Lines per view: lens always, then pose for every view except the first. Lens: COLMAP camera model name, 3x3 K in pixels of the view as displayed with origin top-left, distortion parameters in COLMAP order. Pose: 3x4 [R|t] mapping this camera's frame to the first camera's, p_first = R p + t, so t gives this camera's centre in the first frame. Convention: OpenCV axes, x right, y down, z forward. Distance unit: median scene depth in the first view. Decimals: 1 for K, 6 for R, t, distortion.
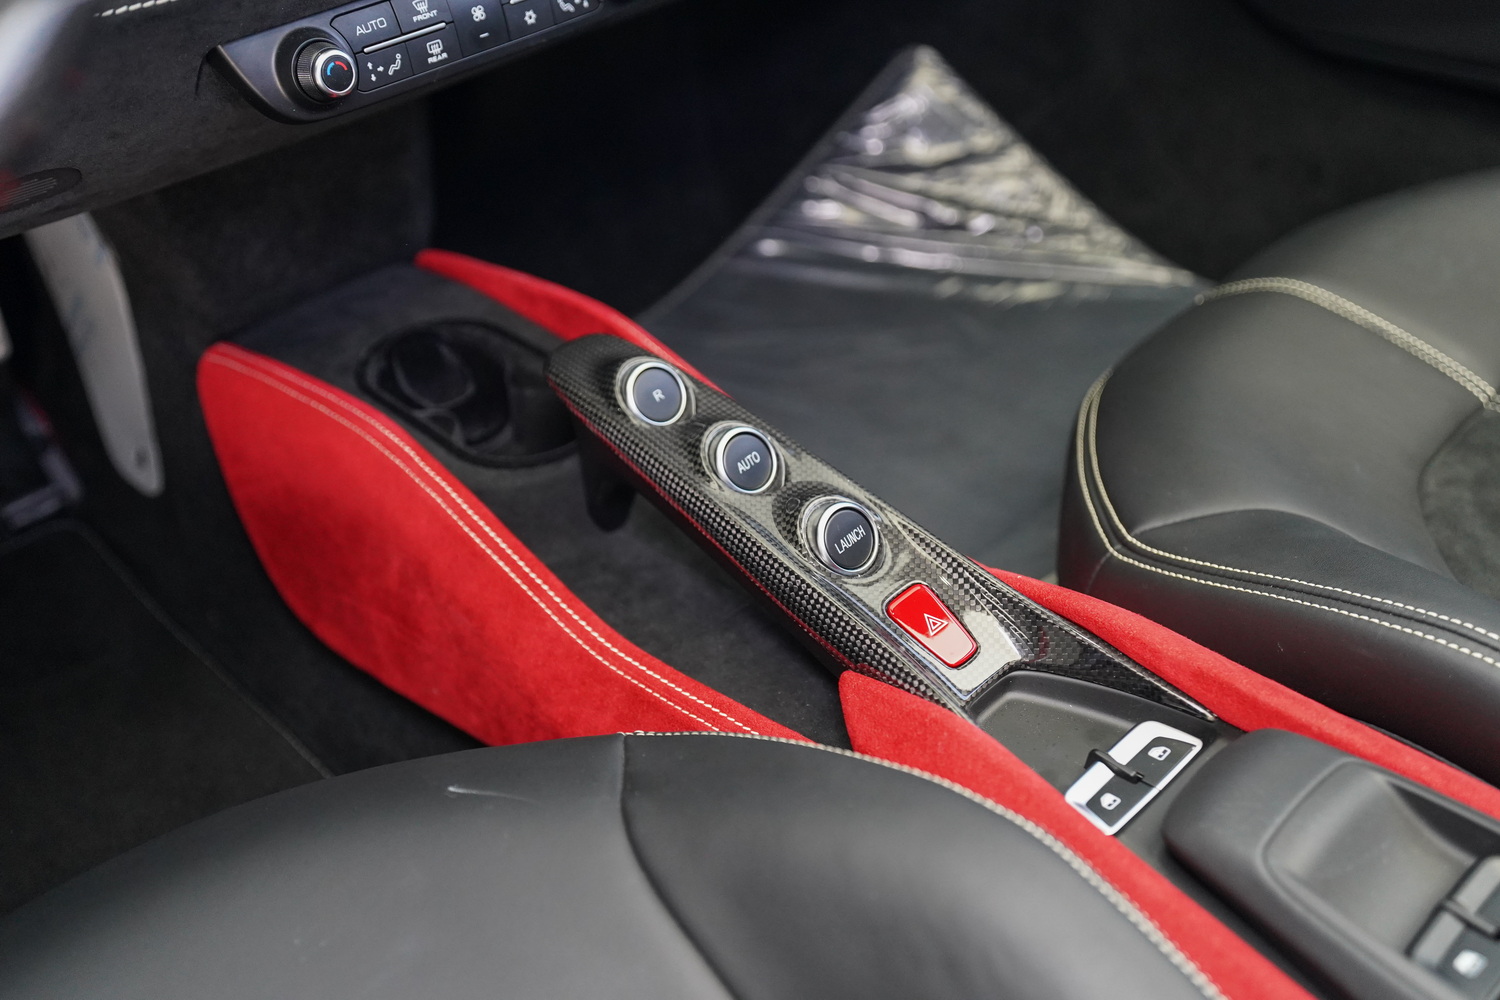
lens RADIAL K [[1445.0, 0, 748.7], [0, 1445.0, 485.0], [0, 0, 1]] dist [0.078559, 0.000000]
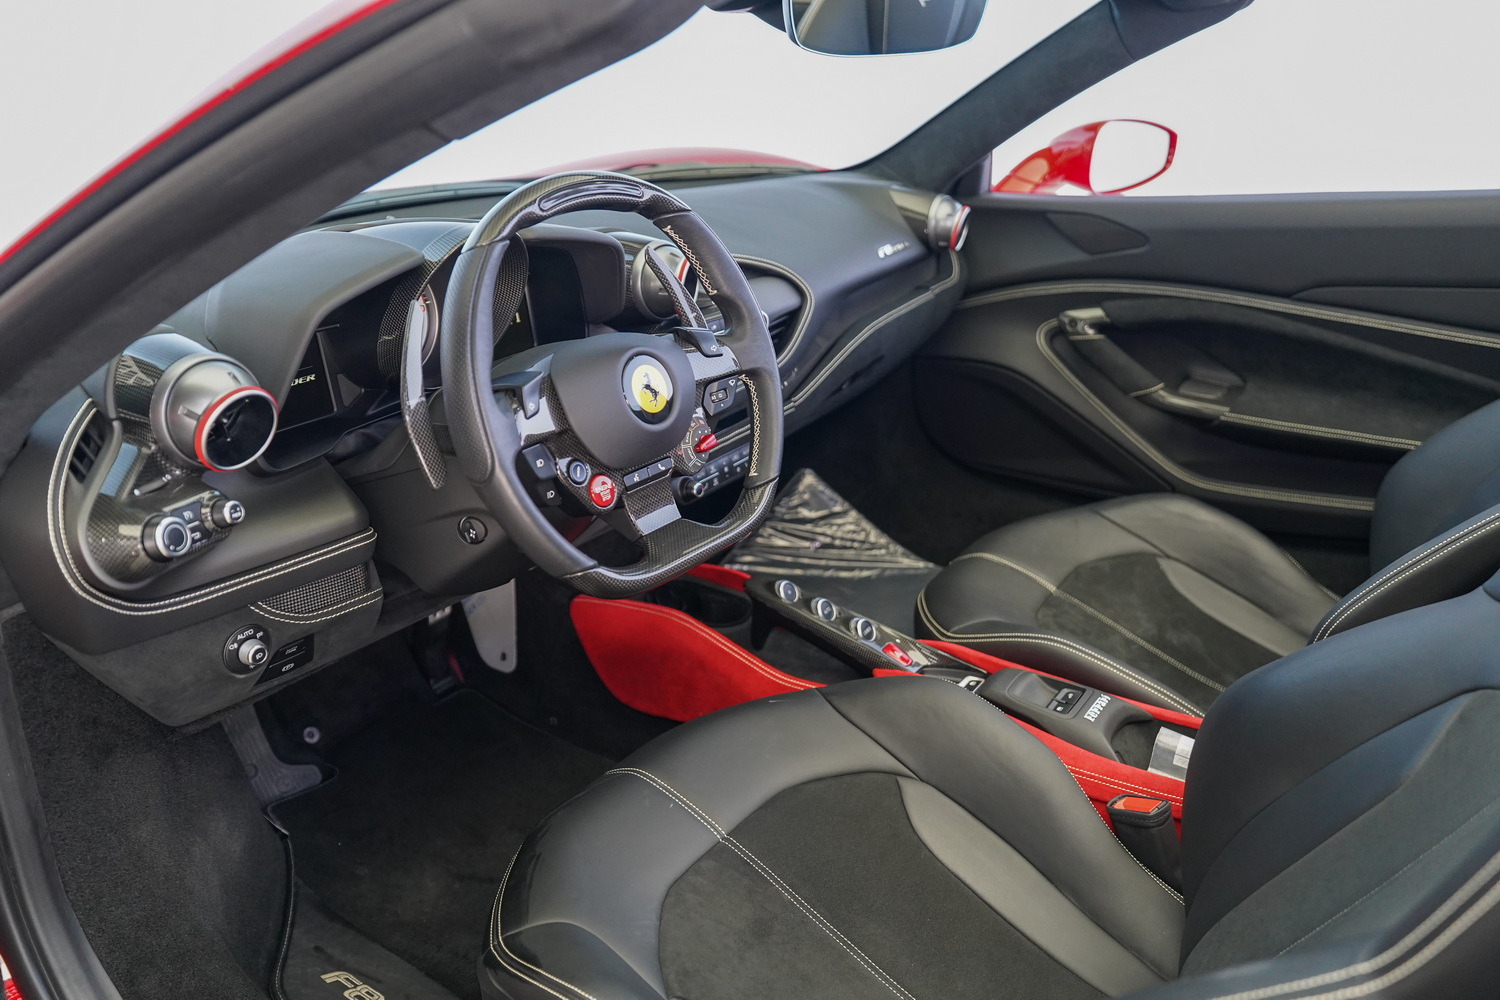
lens RADIAL K [[1181.6, 0, 744.9], [0, 1181.6, 488.7], [0, 0, 1]] dist [0.022363, 0.004399]
pose [[0.981090, -0.025306, 0.191889, -0.380399], [0.073389, 0.966021, -0.247826, 0.201663], [-0.179098, 0.257222, 0.949611, -0.818547]]
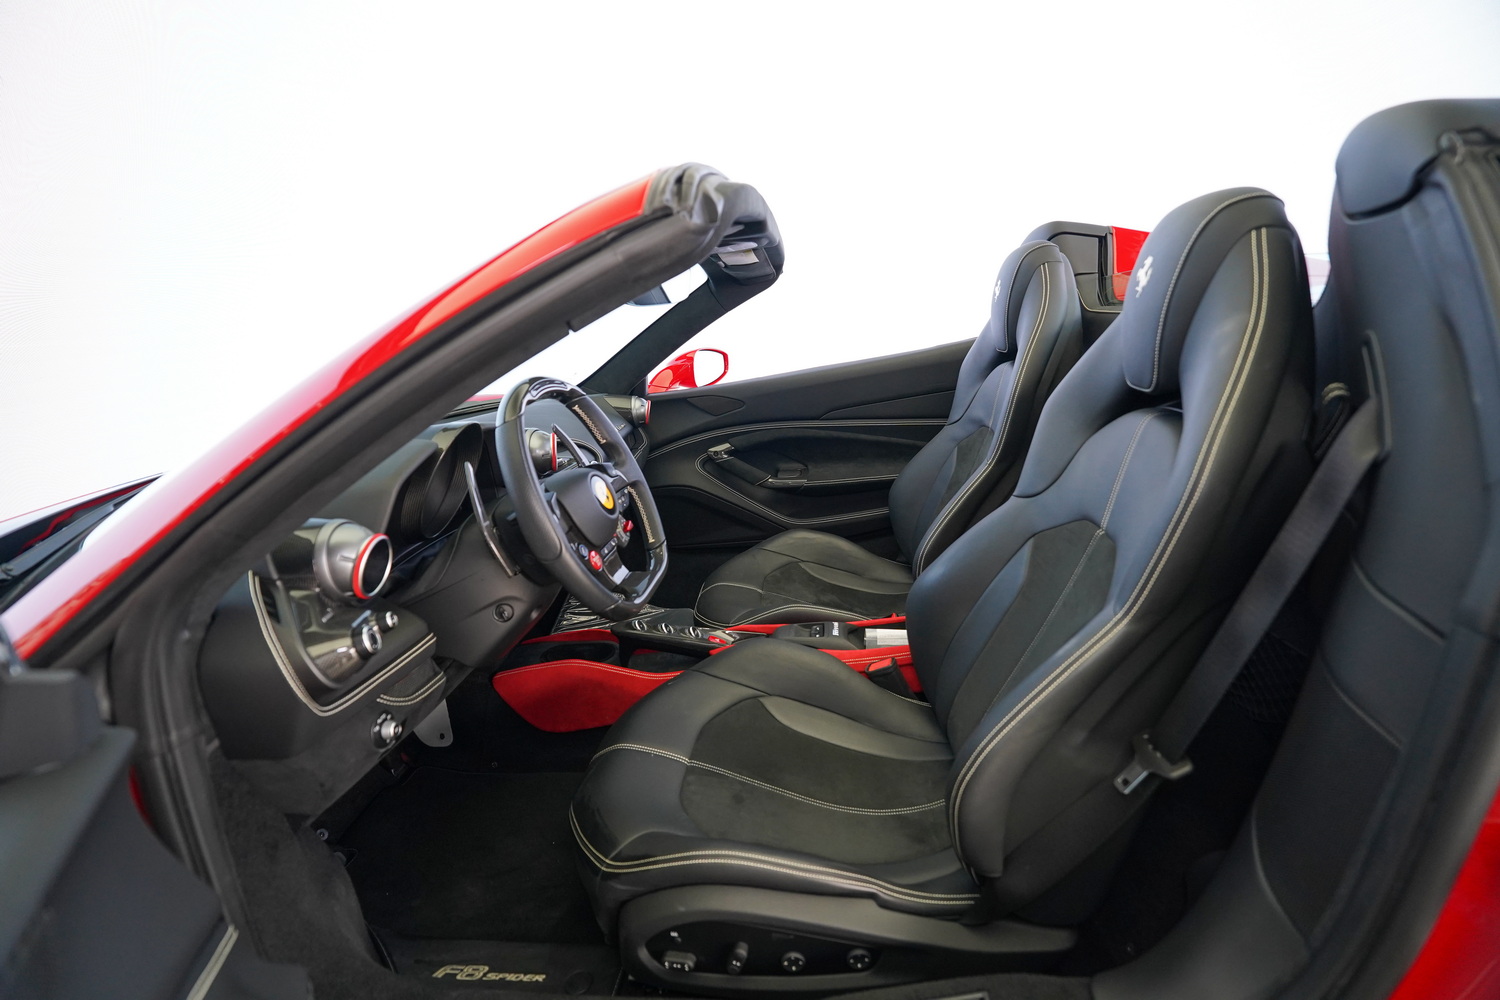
lens RADIAL K [[717.3, 0, 754.7], [0, 717.3, 490.8], [0, 0, 1]] dist [-0.040651, 0.002810]
pose [[0.756656, -0.177321, 0.629308, -0.752538], [0.426832, 0.863079, -0.270016, 0.221589], [-0.495264, 0.472918, 0.728740, -0.706960]]
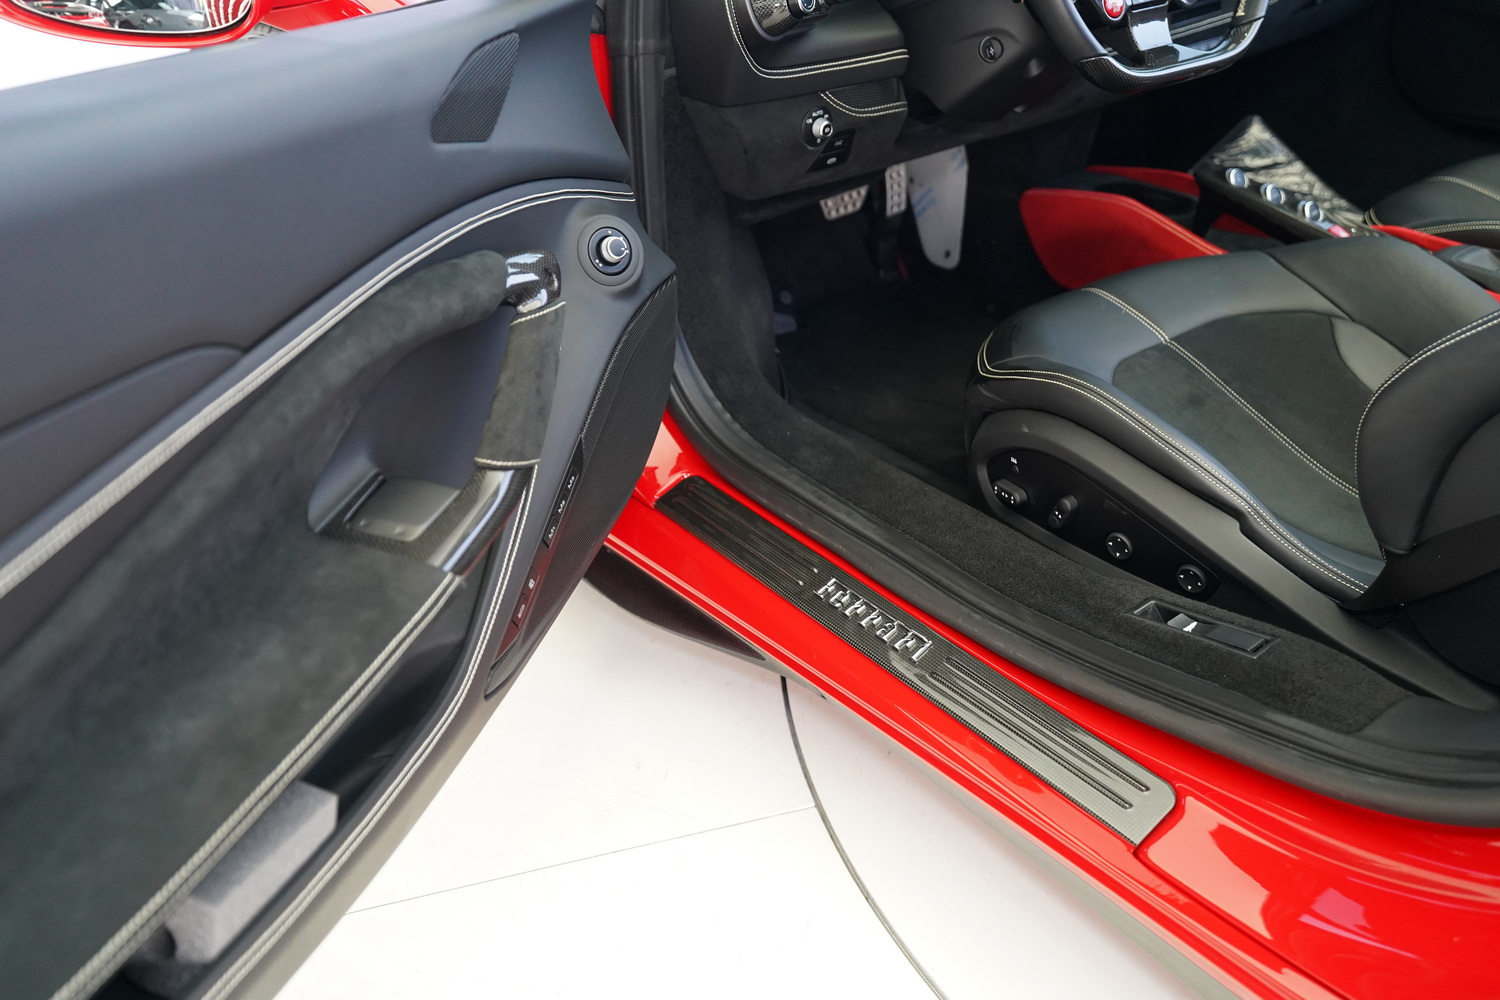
lens RADIAL K [[1313.7, 0, 699.7], [0, 1313.7, 532.5], [0, 0, 1]] dist [0.003661, 0.011208]
pose [[0.993285, 0.063292, -0.096849, -0.566972], [-0.070190, 0.995106, -0.069551, 0.615960], [0.091973, 0.075881, 0.992866, -1.179841]]
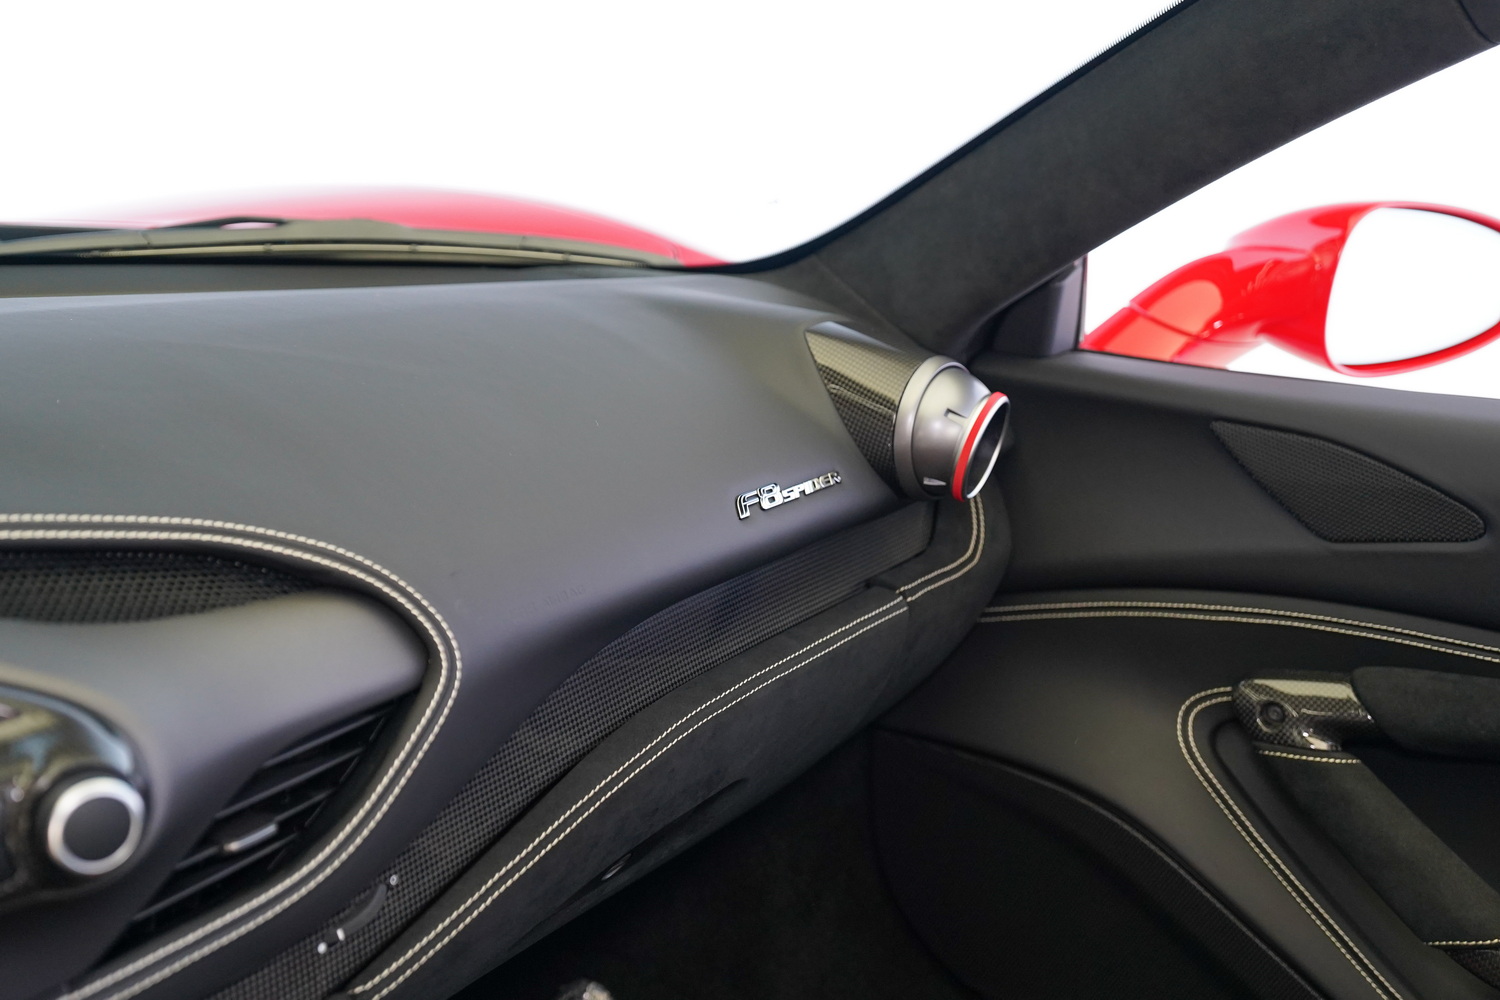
lens RADIAL K [[1680.0, 0, 730.3], [0, 1680.0, 424.1], [0, 0, 1]] dist [0.082620, 0.000000]
pose [[0.984103, 0.082584, 0.157227, 0.015412], [-0.014137, 0.918923, -0.394183, -0.245996], [-0.177033, 0.385694, 0.905483, -0.104022]]
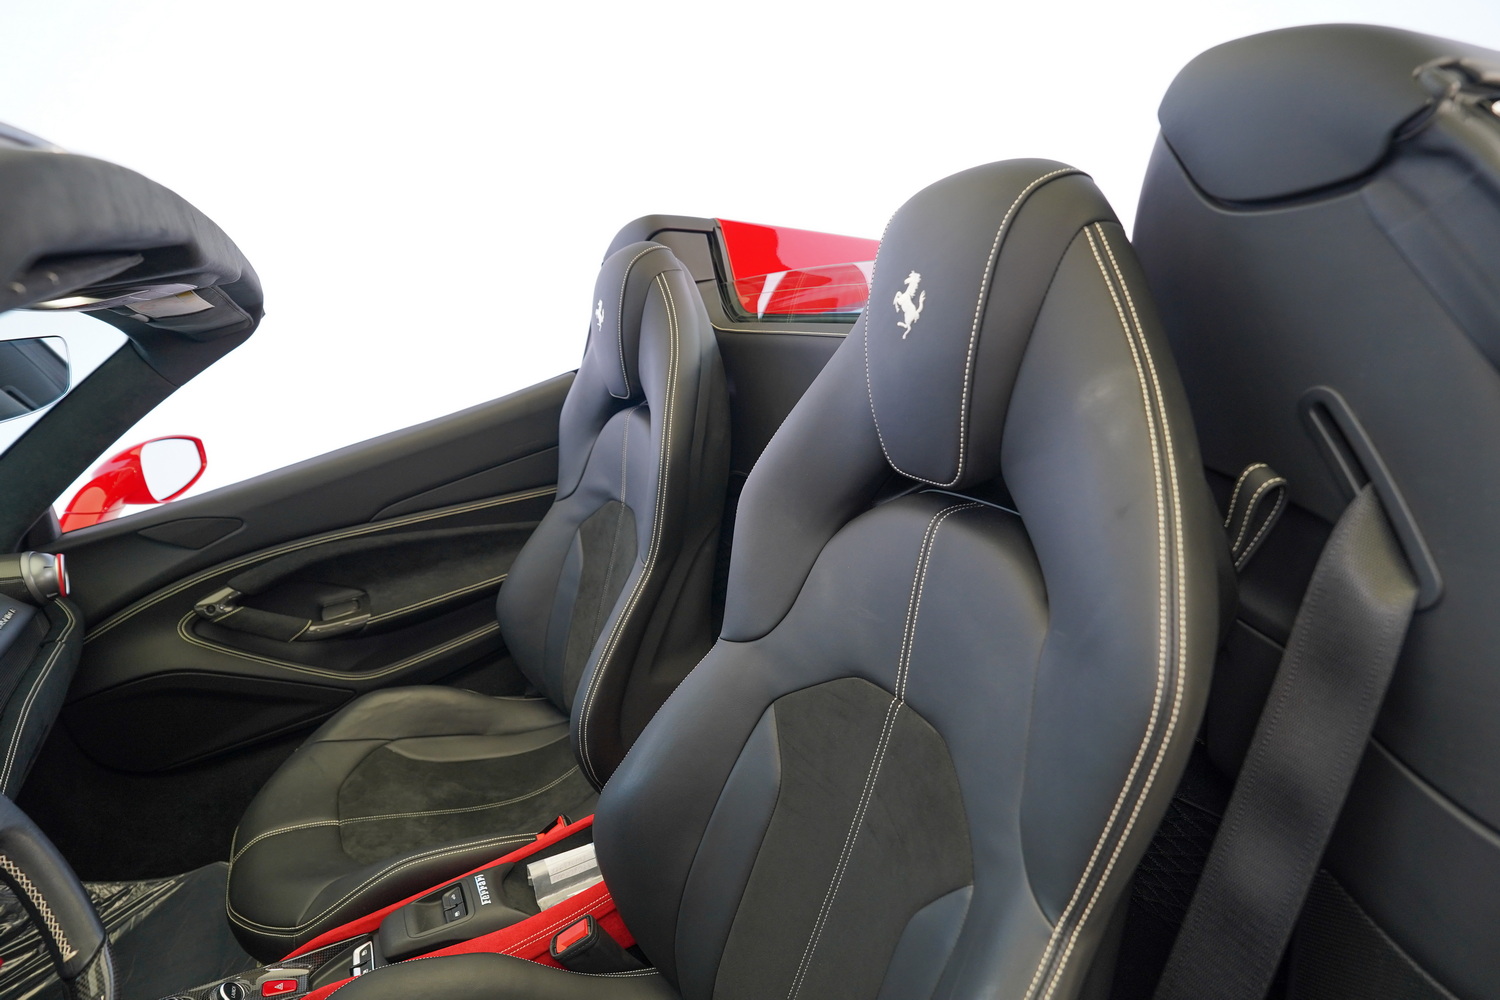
lens RADIAL K [[793.3, 0, 699.9], [0, 793.3, 492.7], [0, 0, 1]] dist [-0.055135, 0.008433]
pose [[0.328841, -0.273138, 0.904024, -0.414861], [0.666965, 0.744882, -0.017555, -0.031532], [-0.668596, 0.608725, 0.427121, -0.492487]]
